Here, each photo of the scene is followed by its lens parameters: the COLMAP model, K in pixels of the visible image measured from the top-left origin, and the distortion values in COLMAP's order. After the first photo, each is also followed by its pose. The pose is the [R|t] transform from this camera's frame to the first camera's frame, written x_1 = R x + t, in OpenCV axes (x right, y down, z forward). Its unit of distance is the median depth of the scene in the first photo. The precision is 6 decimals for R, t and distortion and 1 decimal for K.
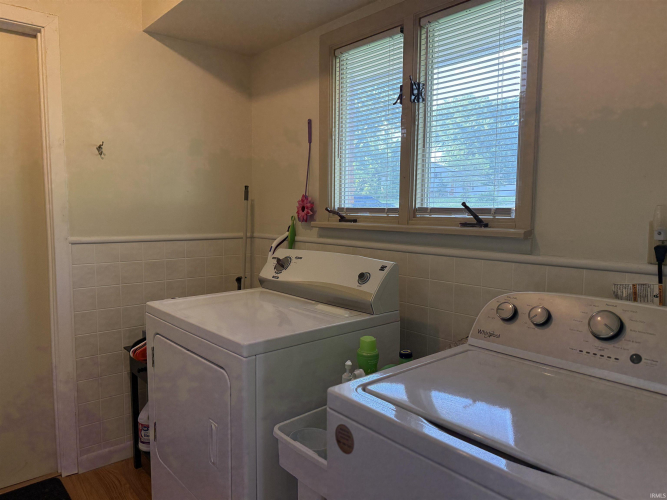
lens RADIAL K [[468.5, 0, 333.7], [0, 468.5, 252.8], [0, 0, 1]] dist [0.026740, -0.001824]
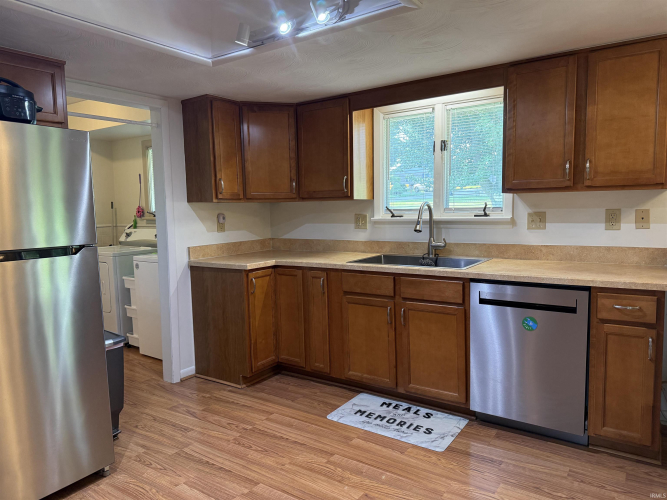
lens RADIAL K [[468.5, 0, 334.1], [0, 468.5, 244.7], [0, 0, 1]] dist [0.026740, -0.001824]
pose [[0.969858, -0.047905, 0.238914, 0.311791], [0.048893, 0.998802, 0.001792, 0.112595], [-0.238713, 0.009943, 0.971039, -1.510346]]
